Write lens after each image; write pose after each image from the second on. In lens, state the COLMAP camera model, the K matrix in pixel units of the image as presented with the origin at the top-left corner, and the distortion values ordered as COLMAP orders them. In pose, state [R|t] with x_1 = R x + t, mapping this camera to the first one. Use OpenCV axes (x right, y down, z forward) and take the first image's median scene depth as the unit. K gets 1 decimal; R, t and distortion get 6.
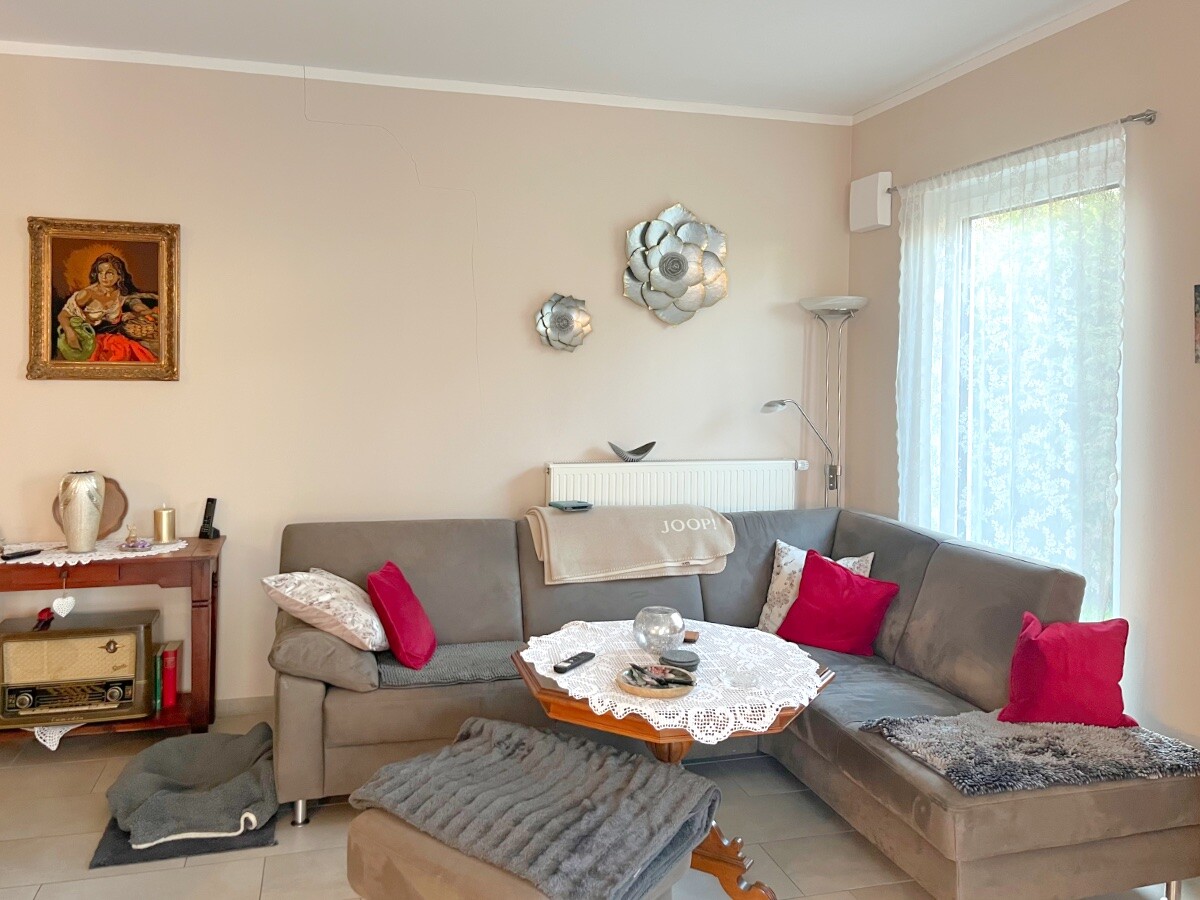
lens RADIAL K [[952.6, 0, 606.0], [0, 952.6, 451.3], [0, 0, 1]] dist [0.028121, 0.004904]
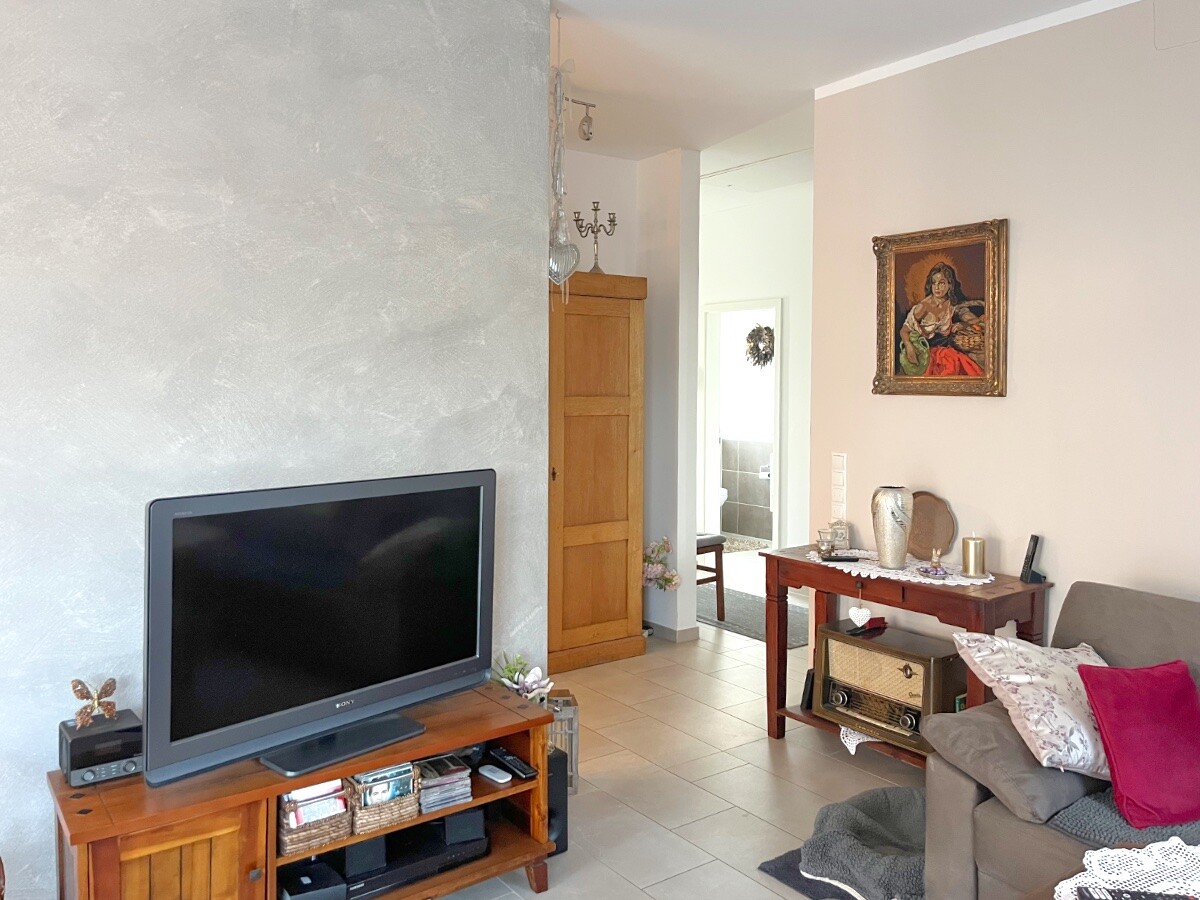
lens RADIAL K [[952.6, 0, 604.2], [0, 952.6, 448.4], [0, 0, 1]] dist [0.028121, 0.004904]
pose [[0.344573, 0.057219, -0.937014, 0.266315], [-0.087762, 0.995733, 0.028532, -0.019699], [0.934648, 0.072403, 0.348124, 0.367744]]
